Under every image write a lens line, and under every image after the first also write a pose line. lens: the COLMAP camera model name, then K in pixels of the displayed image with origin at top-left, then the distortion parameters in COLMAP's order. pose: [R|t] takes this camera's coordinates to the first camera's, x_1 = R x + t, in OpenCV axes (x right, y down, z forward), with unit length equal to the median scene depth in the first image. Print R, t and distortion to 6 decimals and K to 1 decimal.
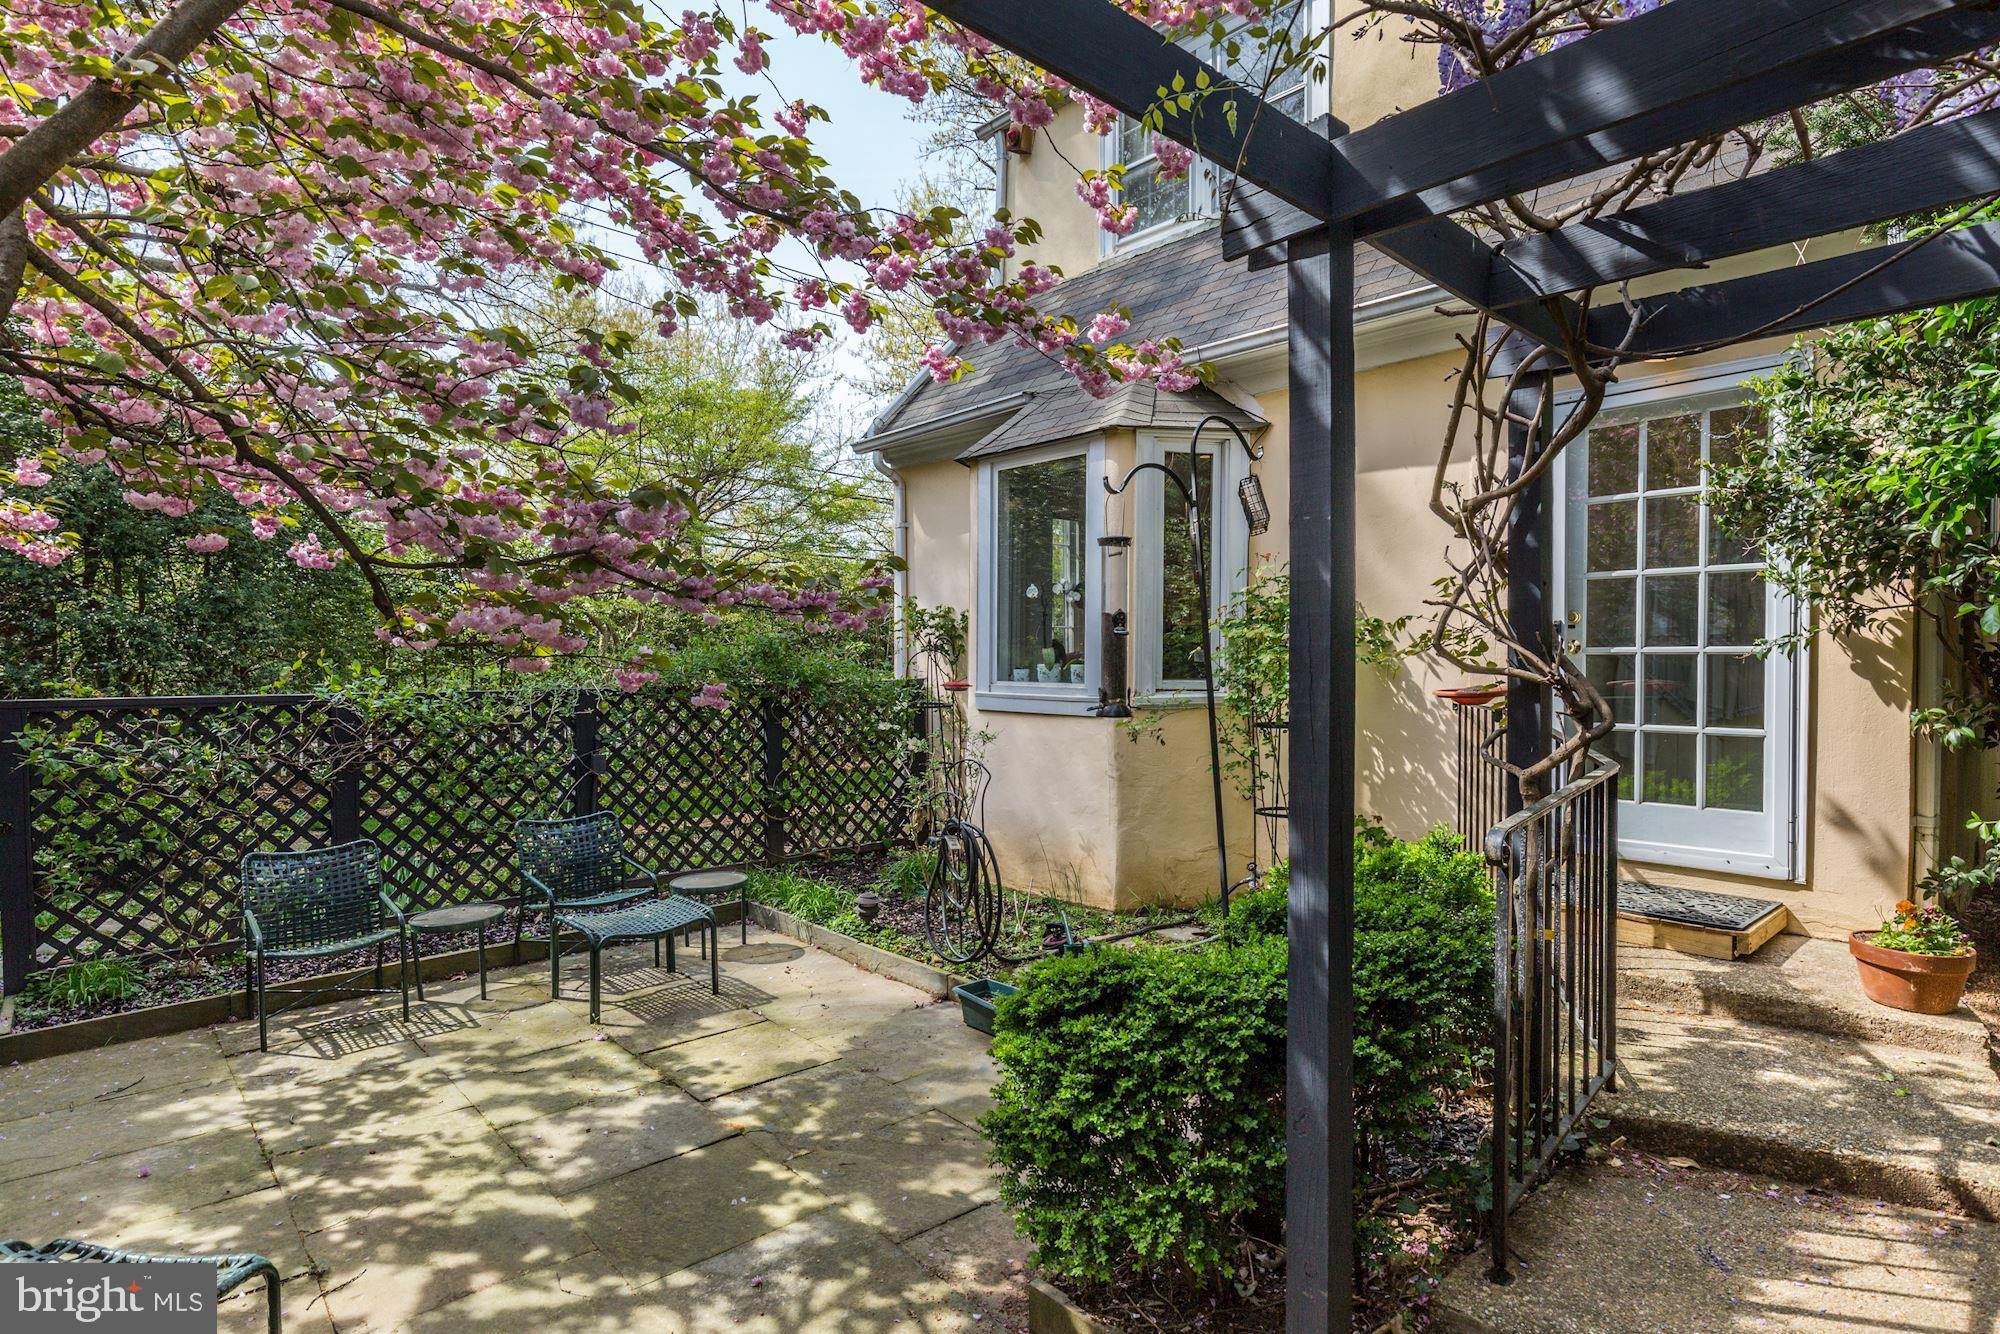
lens RADIAL K [[1032.7, 0, 996.9], [0, 1032.7, 664.9], [0, 0, 1]] dist [-0.003559, 0.001903]
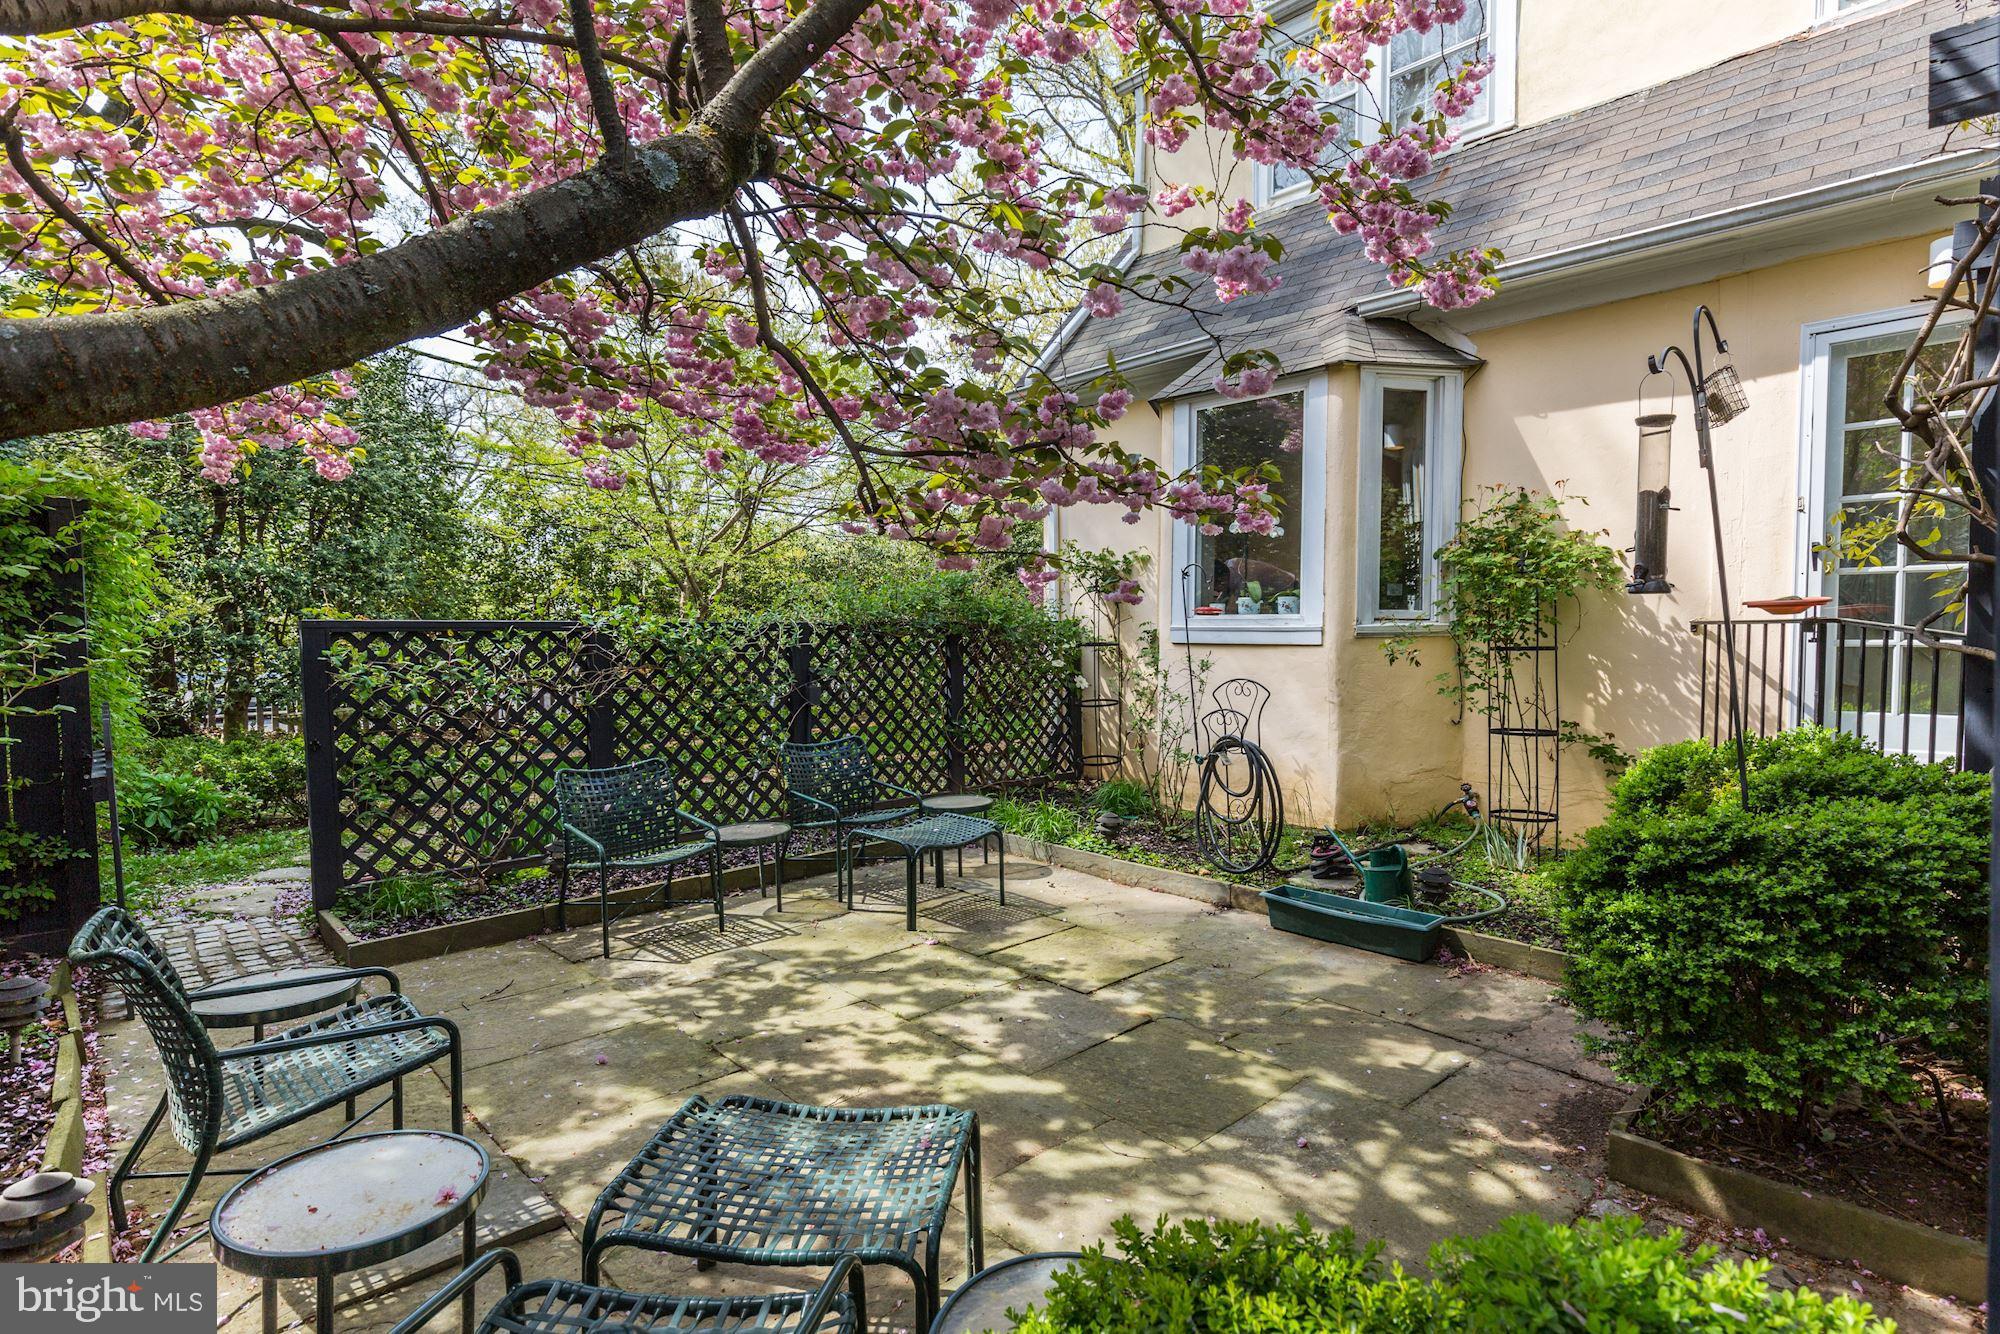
lens RADIAL K [[983.9, 0, 1003.0], [0, 983.9, 668.6], [0, 0, 1]] dist [-0.008758, 0.002390]
pose [[0.999673, -0.002658, 0.025442, -0.332441], [0.001787, 0.999413, 0.034207, 0.053986], [-0.025518, -0.034150, 0.999091, 0.025313]]
